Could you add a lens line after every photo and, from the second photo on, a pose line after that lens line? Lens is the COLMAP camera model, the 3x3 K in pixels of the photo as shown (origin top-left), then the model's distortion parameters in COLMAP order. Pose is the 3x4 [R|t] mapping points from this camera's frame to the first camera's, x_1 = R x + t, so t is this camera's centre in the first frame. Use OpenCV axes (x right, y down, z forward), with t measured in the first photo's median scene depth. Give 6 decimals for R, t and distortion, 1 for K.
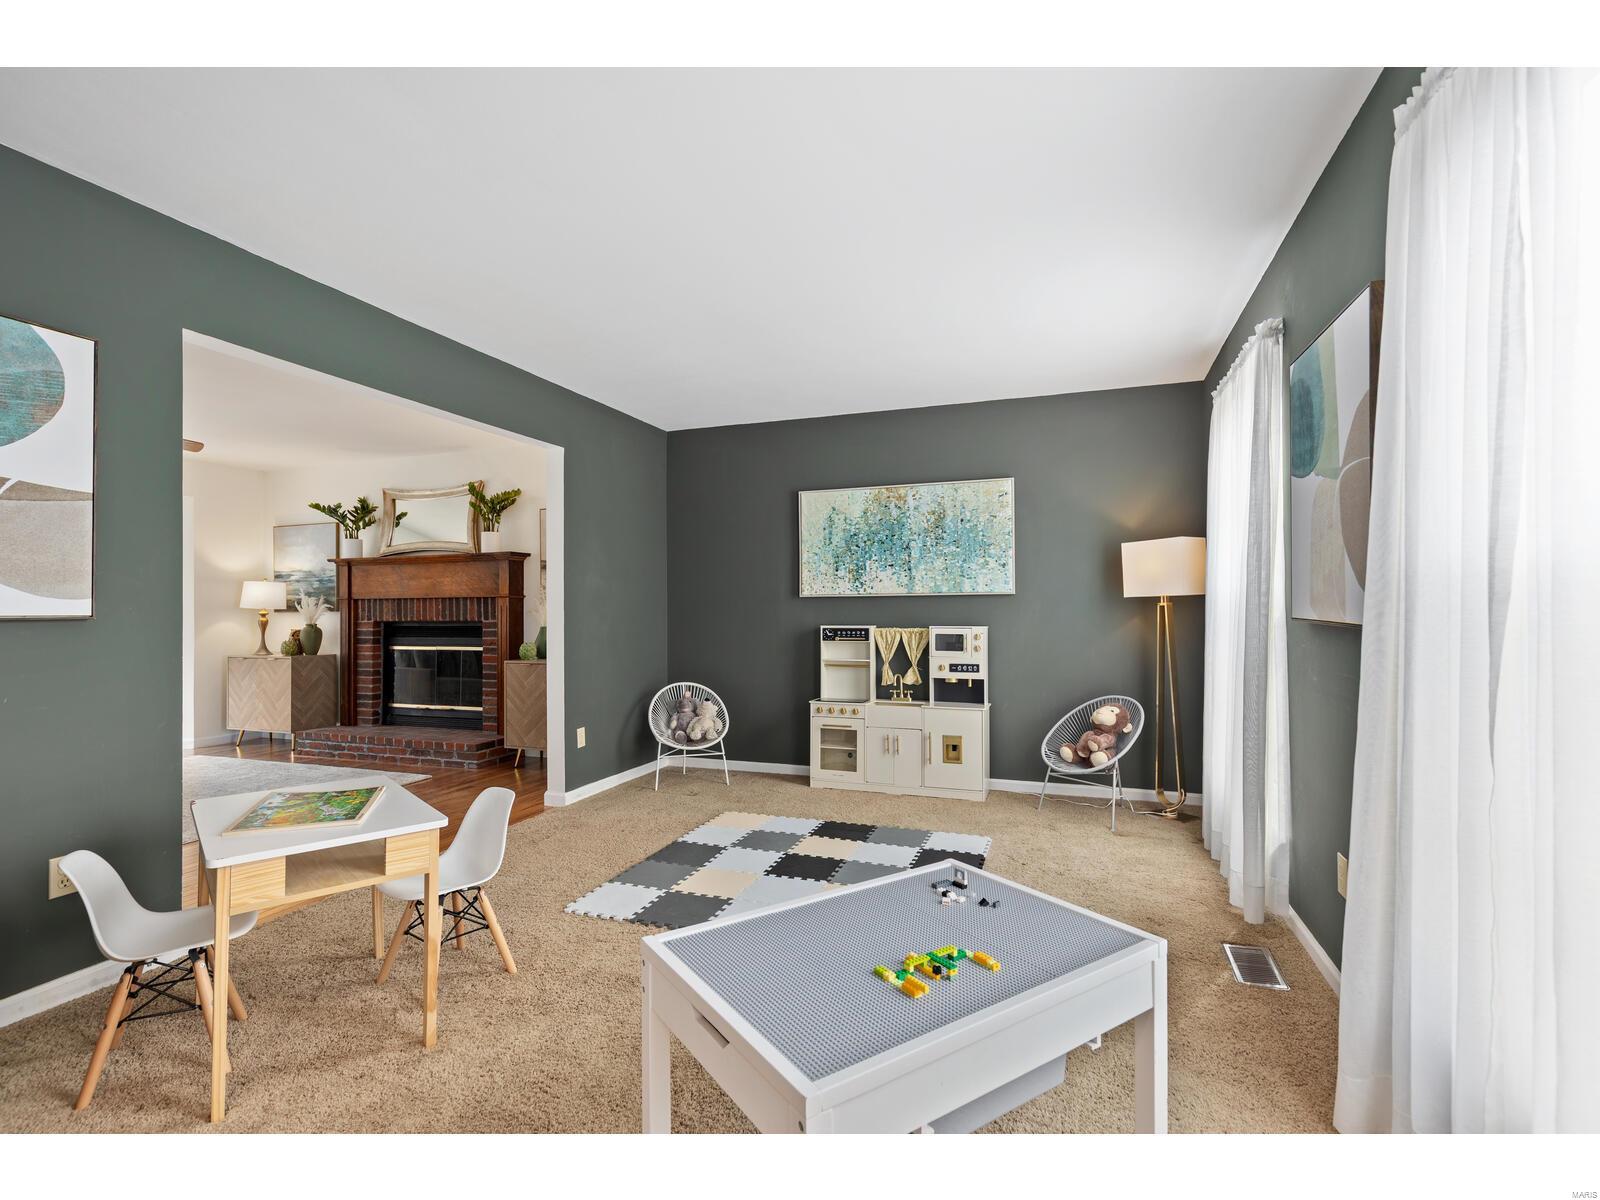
lens RADIAL K [[767.5, 0, 798.7], [0, 767.5, 594.9], [0, 0, 1]] dist [0.005481, -0.001367]
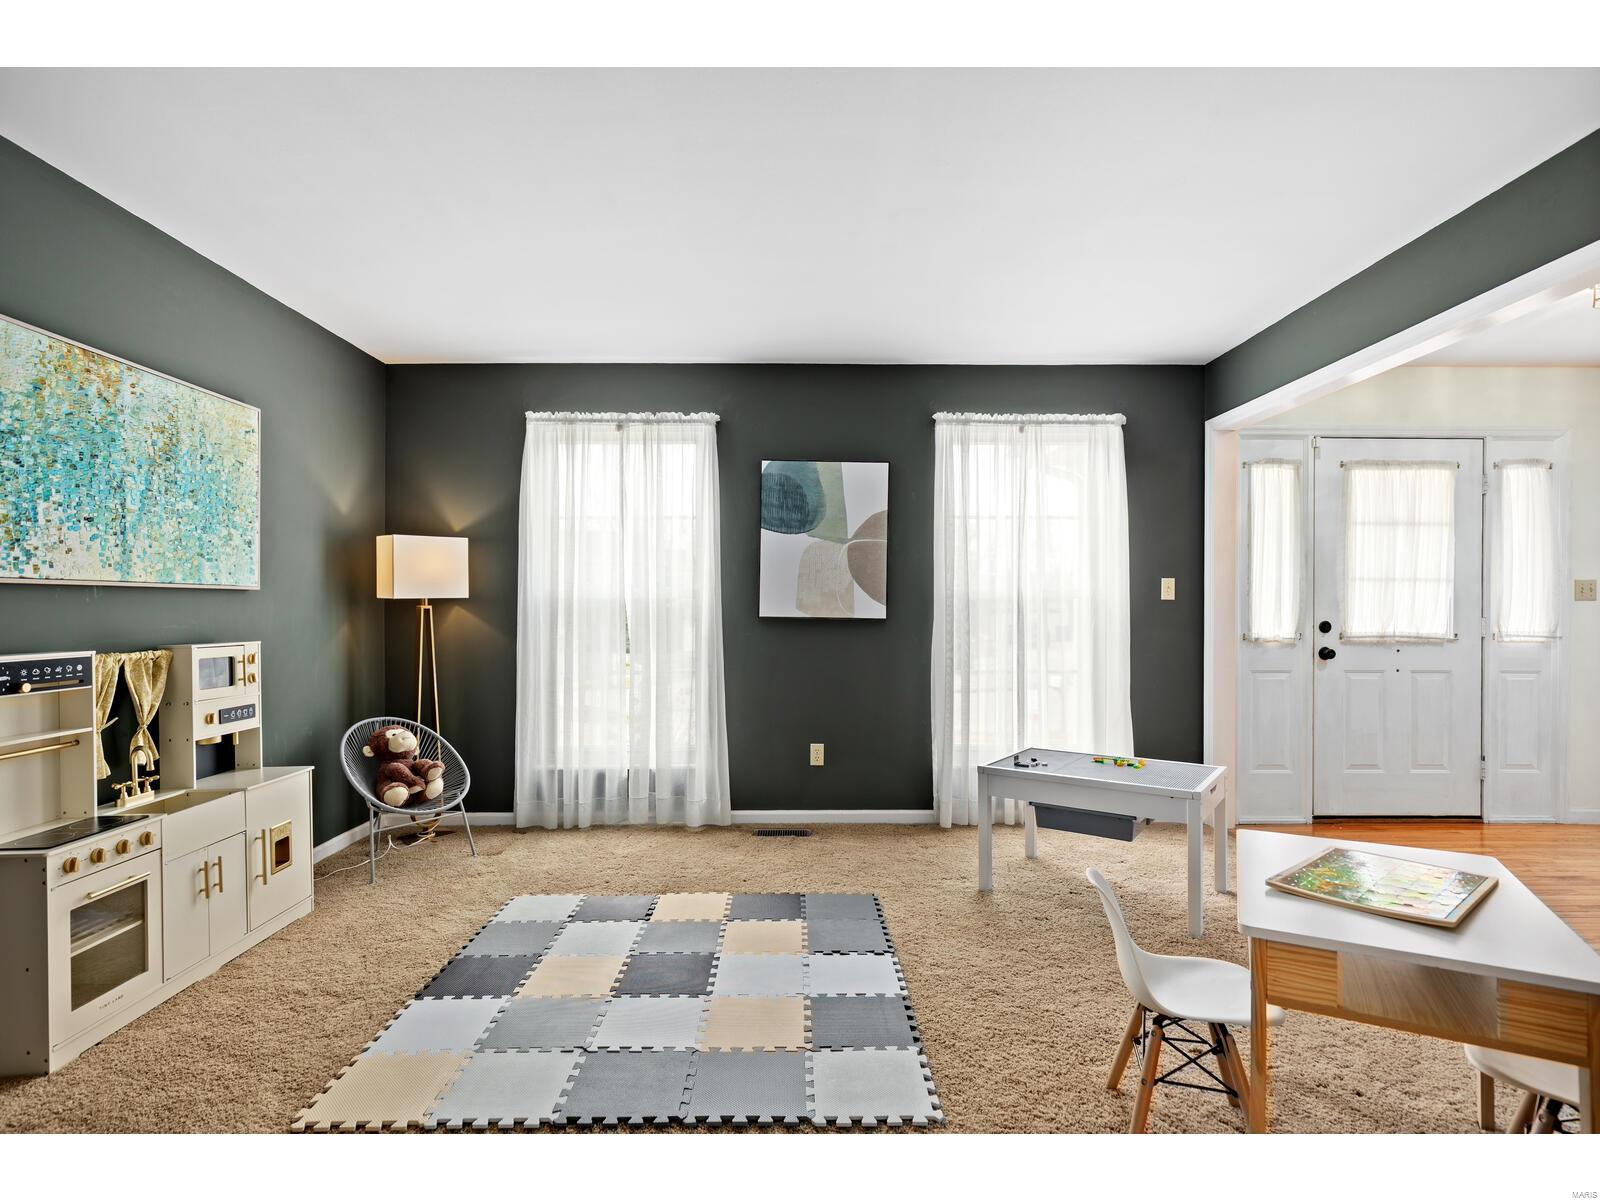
lens RADIAL K [[812.6, 0, 813.1], [0, 812.6, 607.9], [0, 0, 1]] dist [0.001996, 0.000101]
pose [[-0.369091, 0.006468, 0.929371, -0.511953], [-0.012086, 0.999858, -0.011759, 0.015891], [-0.929315, -0.015572, -0.368960, 0.798118]]
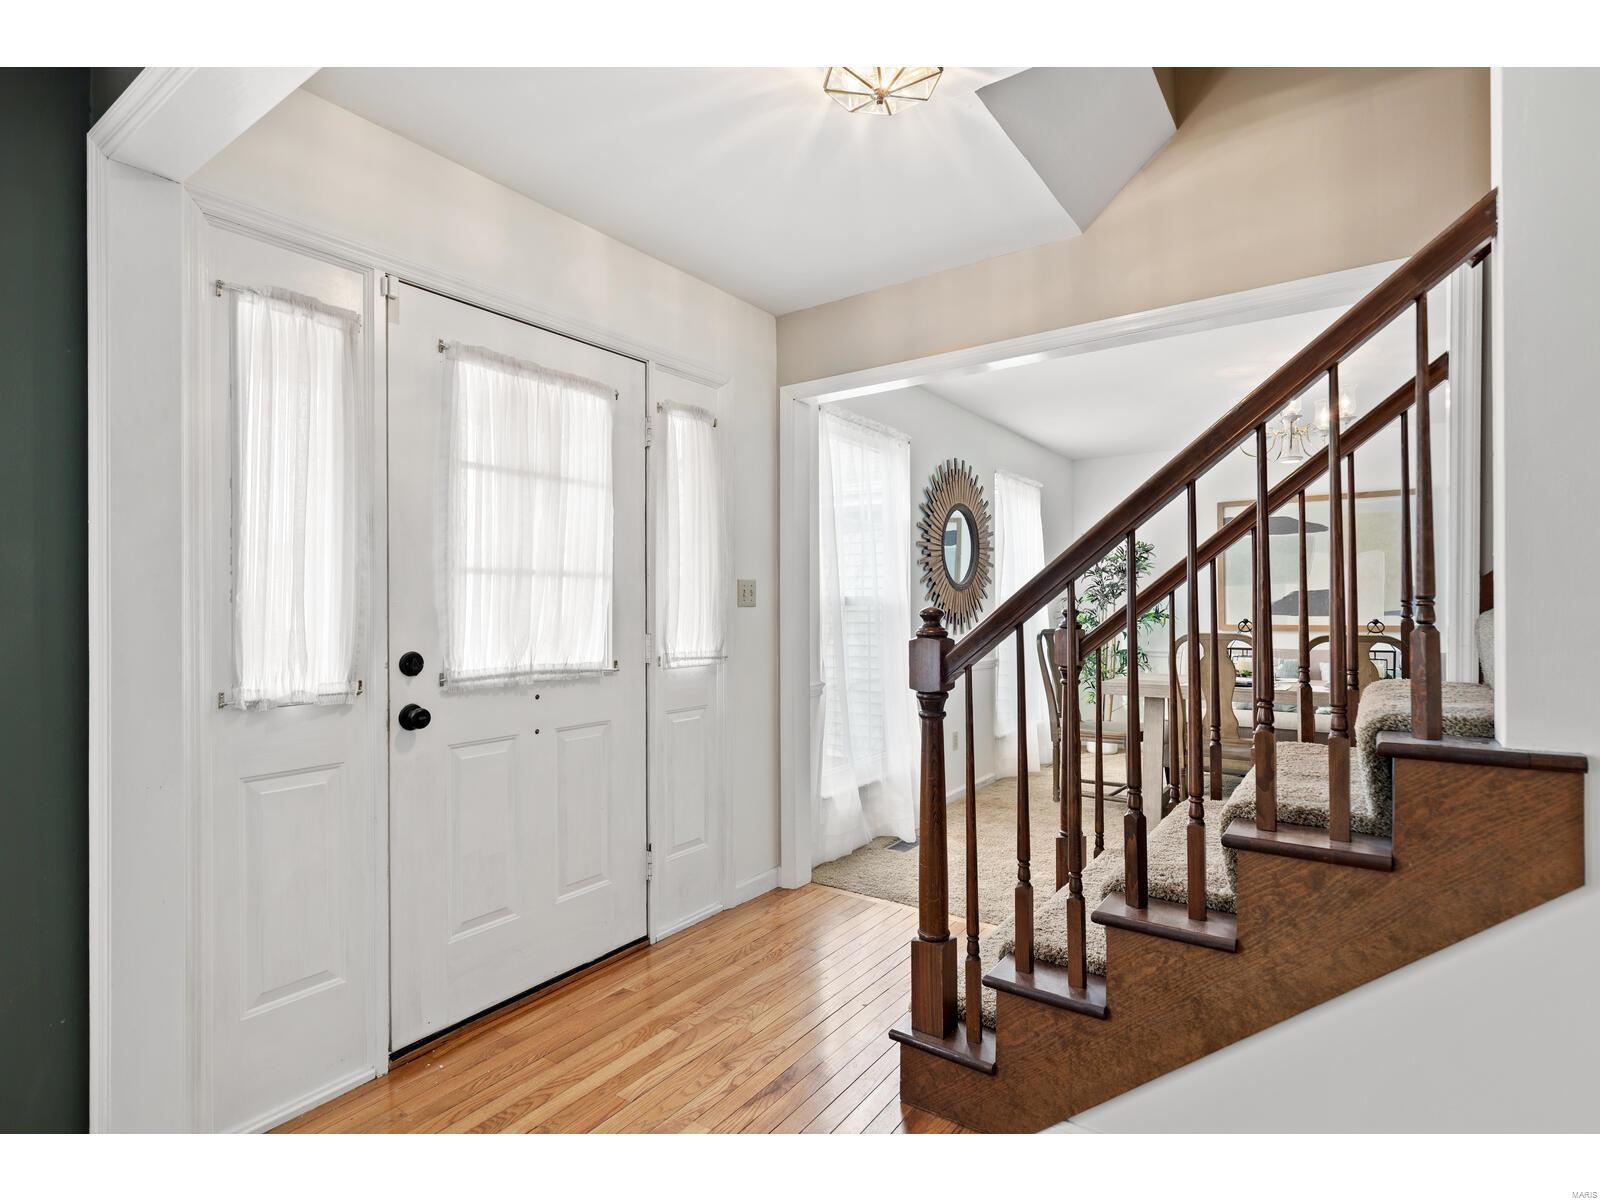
lens RADIAL K [[812.6, 0, 798.3], [0, 812.6, 600.7], [0, 0, 1]] dist [0.001996, 0.000101]
pose [[-0.964078, 0.018778, 0.264956, -0.217298], [0.012778, 0.999622, -0.024353, -0.001275], [-0.265313, -0.020092, -0.963953, 0.327650]]
